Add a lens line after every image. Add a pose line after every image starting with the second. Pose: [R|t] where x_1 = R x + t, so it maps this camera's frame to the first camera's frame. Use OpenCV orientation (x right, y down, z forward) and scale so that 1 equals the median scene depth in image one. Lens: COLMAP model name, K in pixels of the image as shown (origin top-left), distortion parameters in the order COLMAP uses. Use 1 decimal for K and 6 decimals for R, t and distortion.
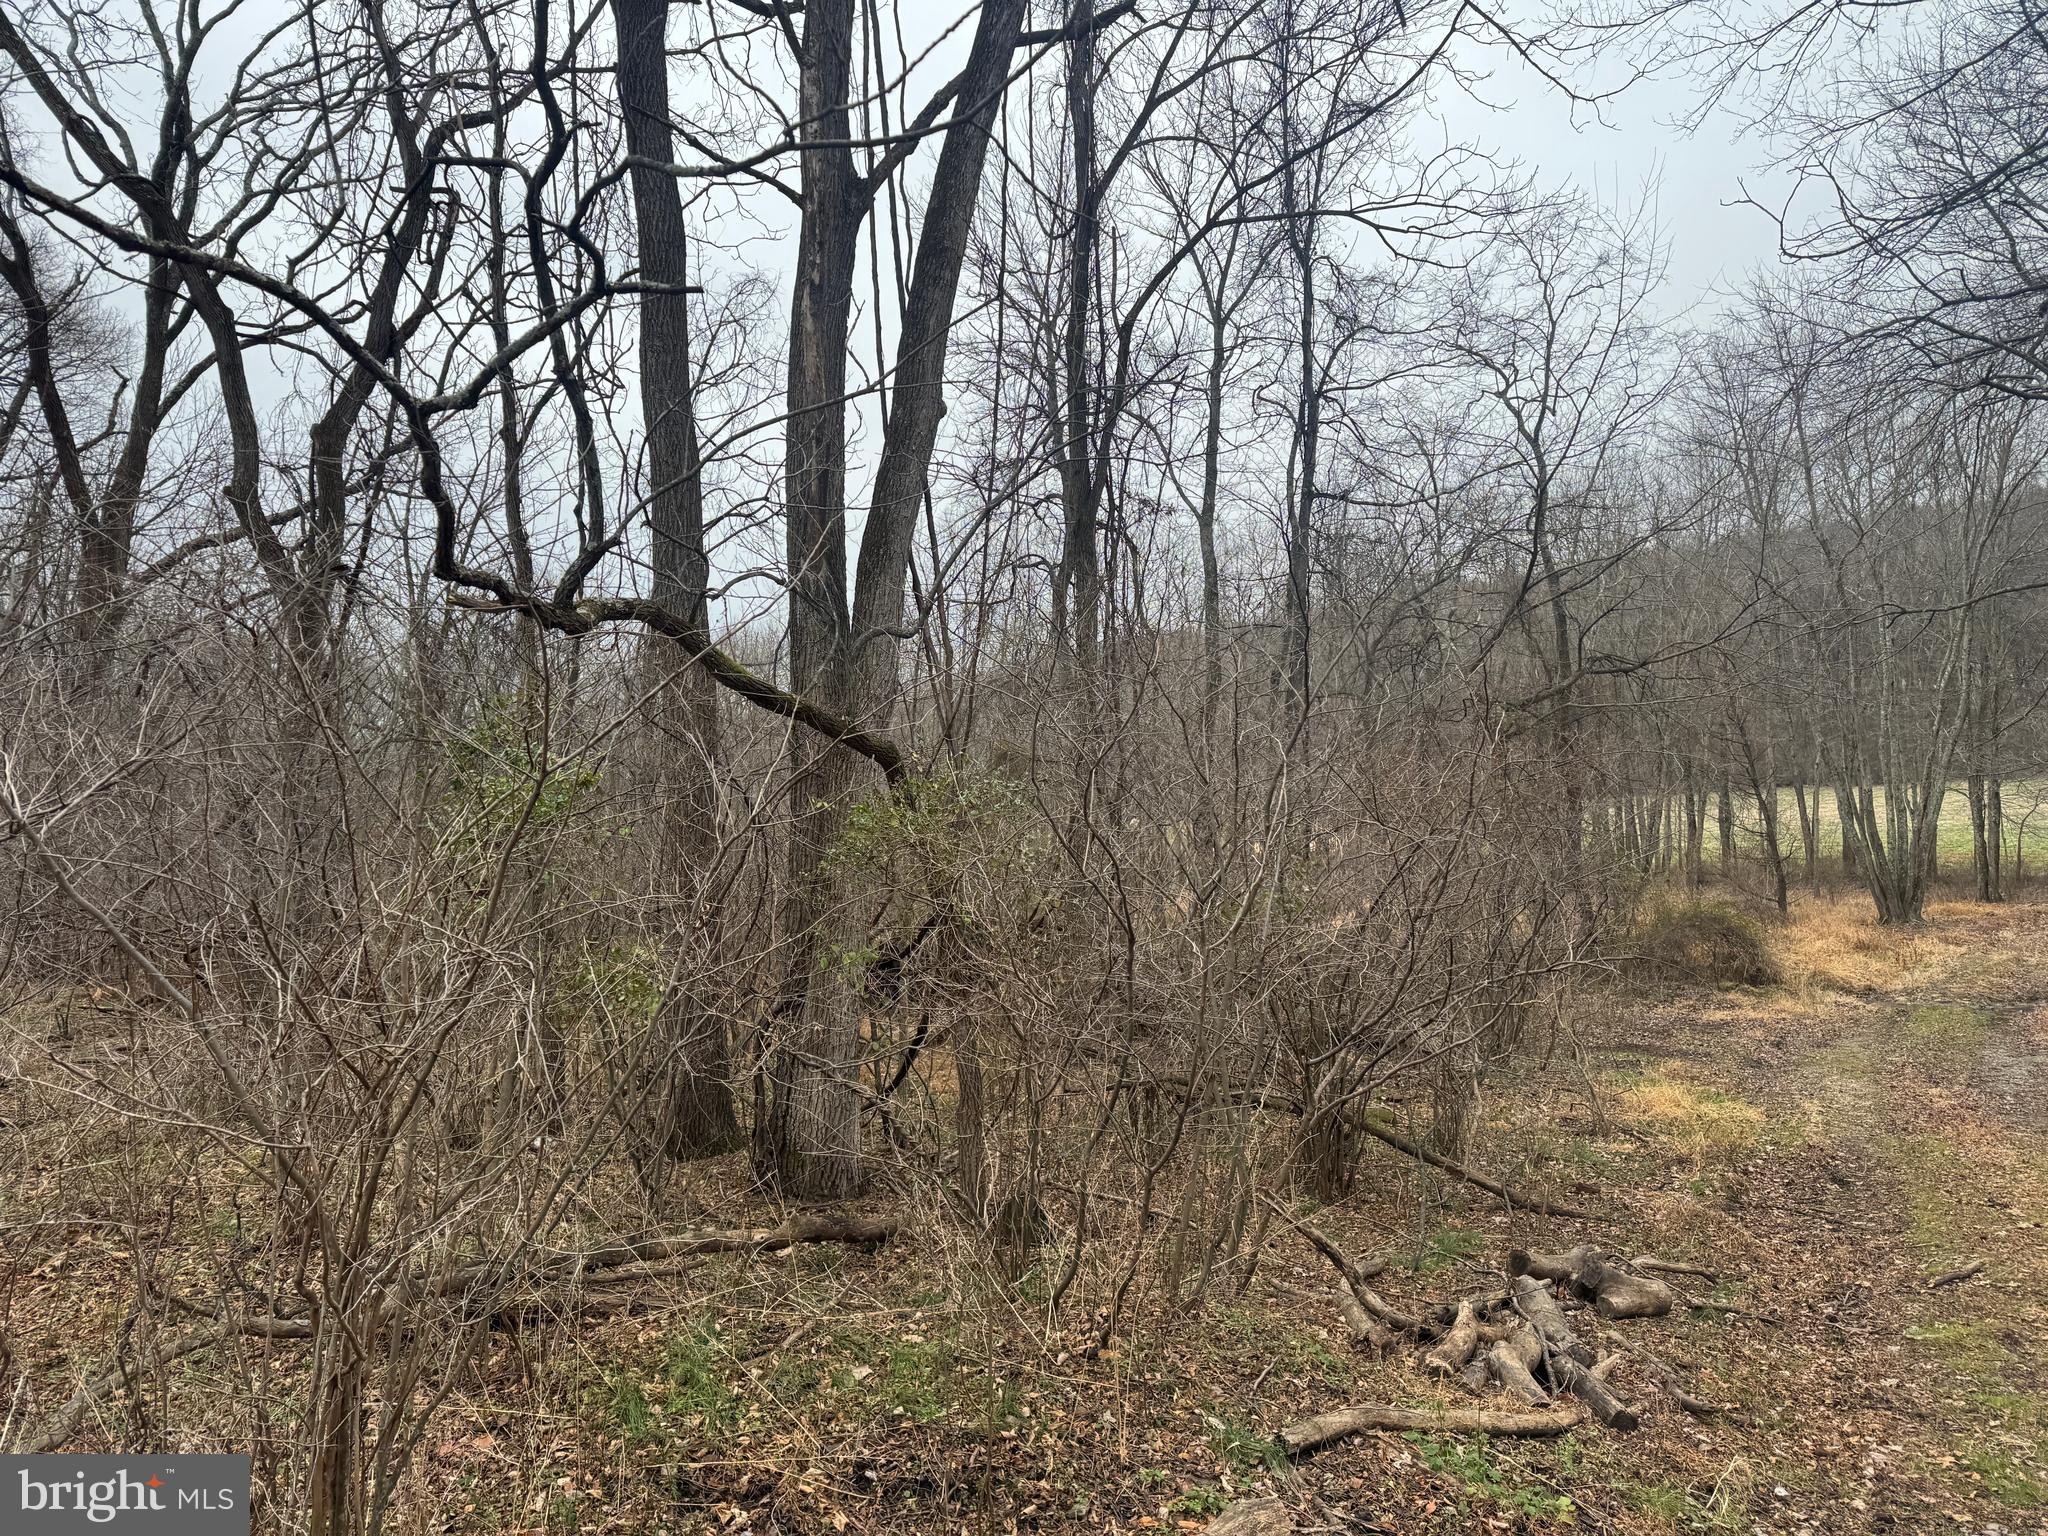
lens RADIAL K [[1404.5, 0, 1024.0], [0, 1404.5, 768.0], [0, 0, 1]] dist [-0.009509, 0.001424]
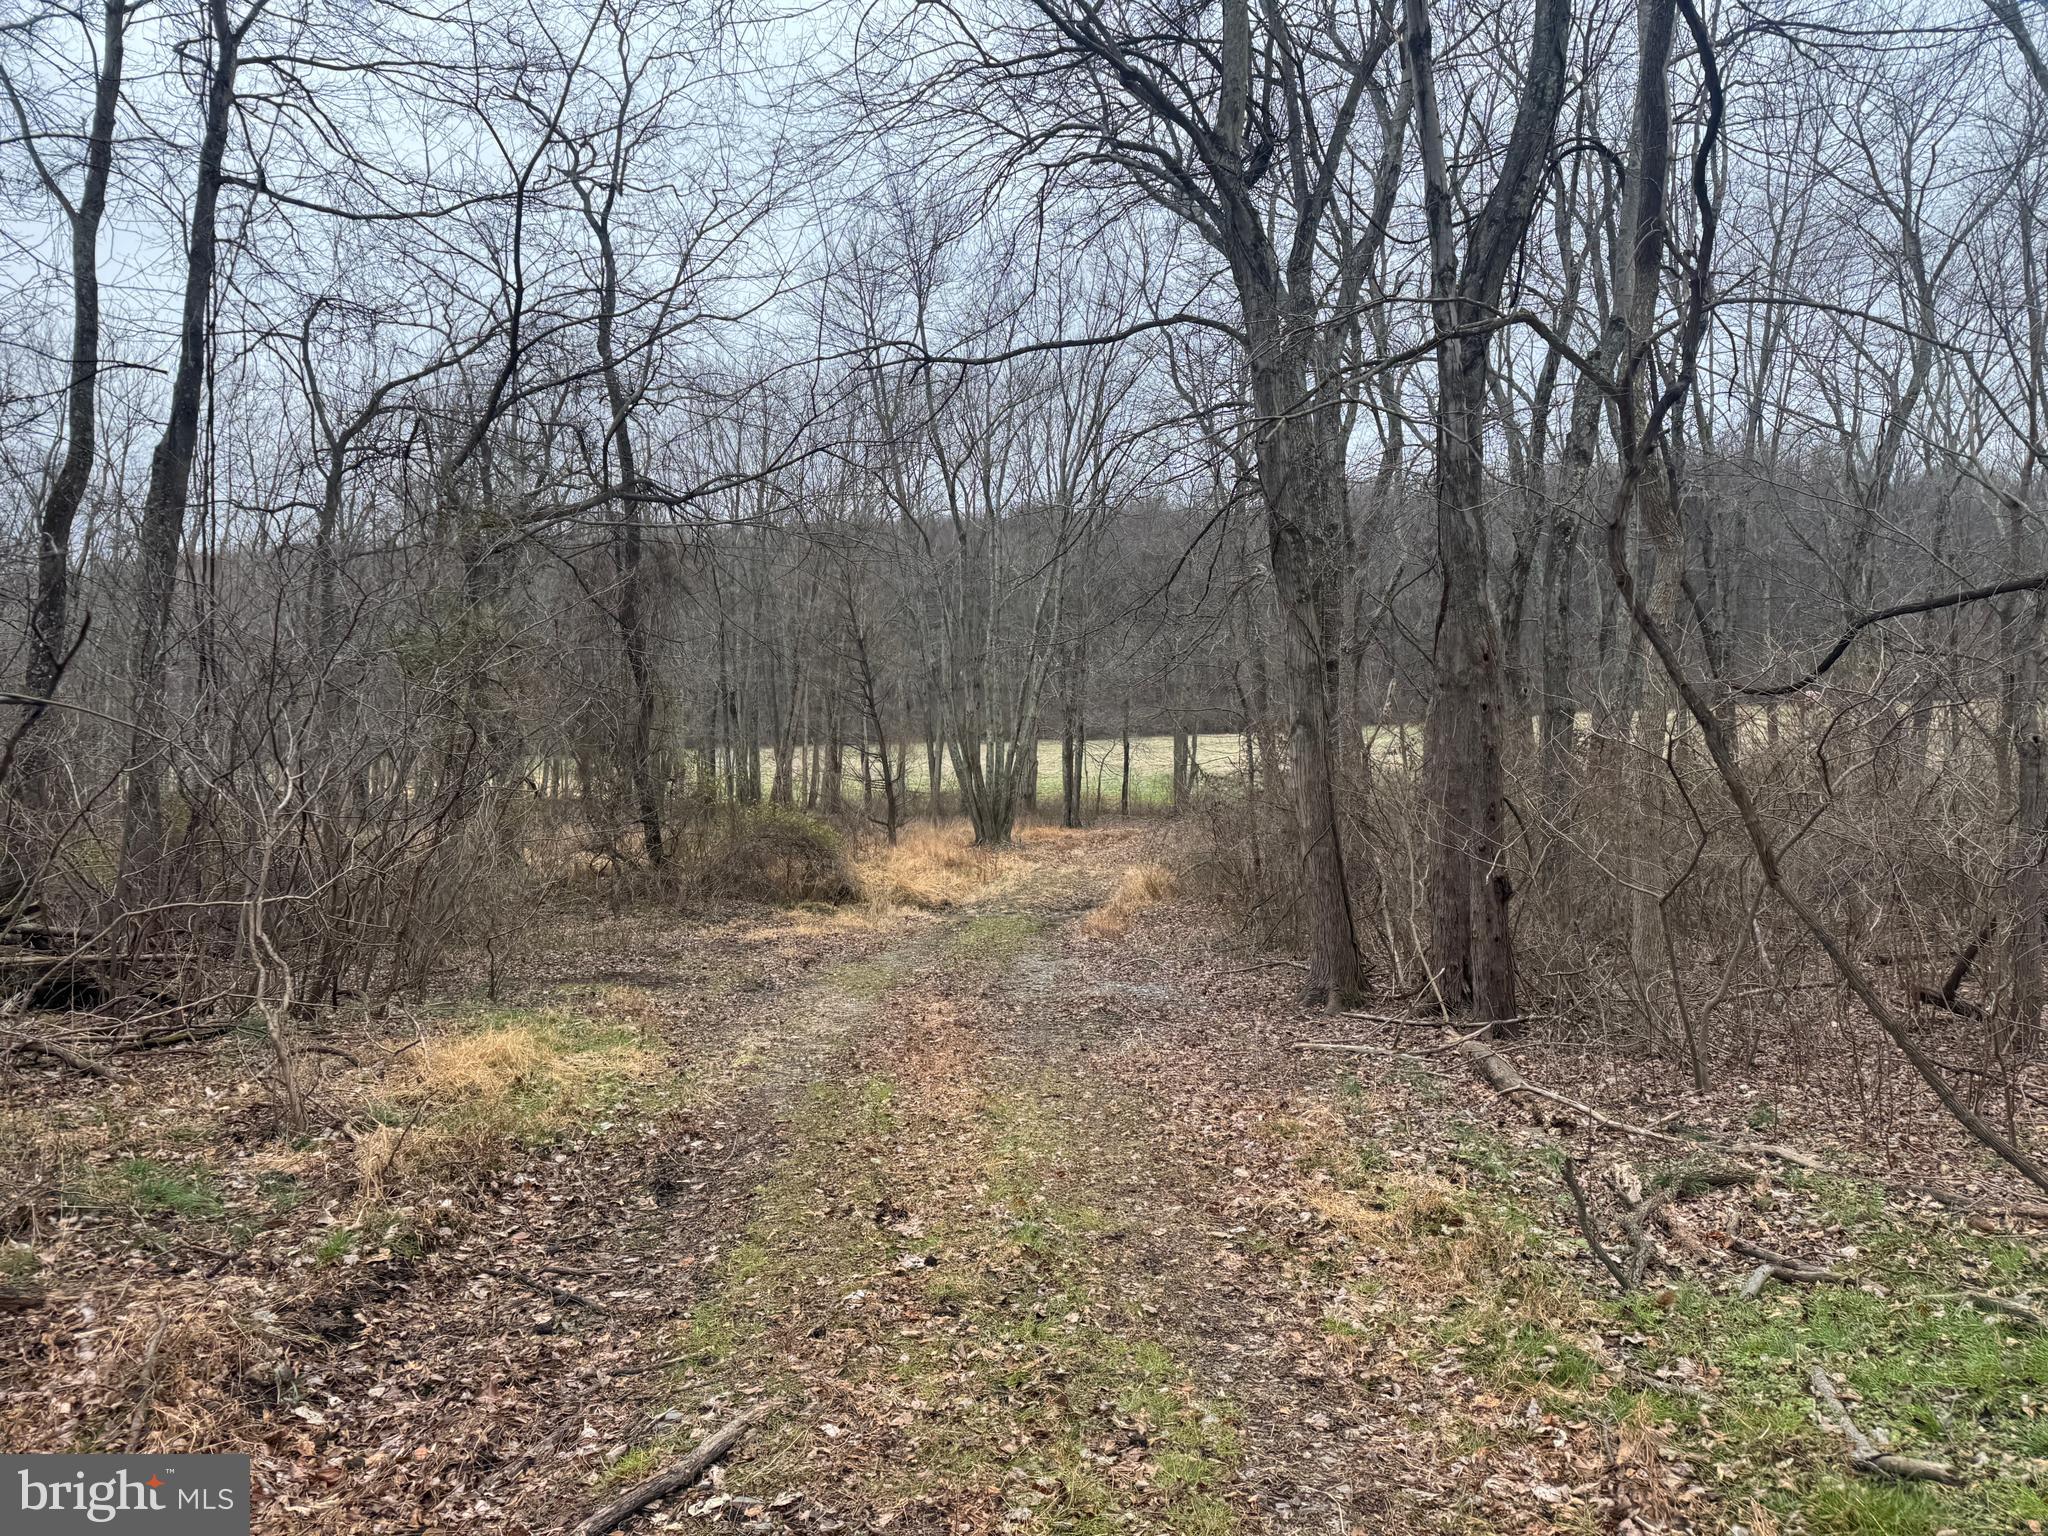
lens RADIAL K [[1404.5, 0, 1024.0], [0, 1404.5, 768.0], [0, 0, 1]] dist [-0.009509, 0.001424]
pose [[0.849314, 0.023137, 0.527380, 0.146467], [-0.041092, 0.998905, 0.022352, 0.042802], [-0.526285, -0.040655, 0.849335, 0.172664]]
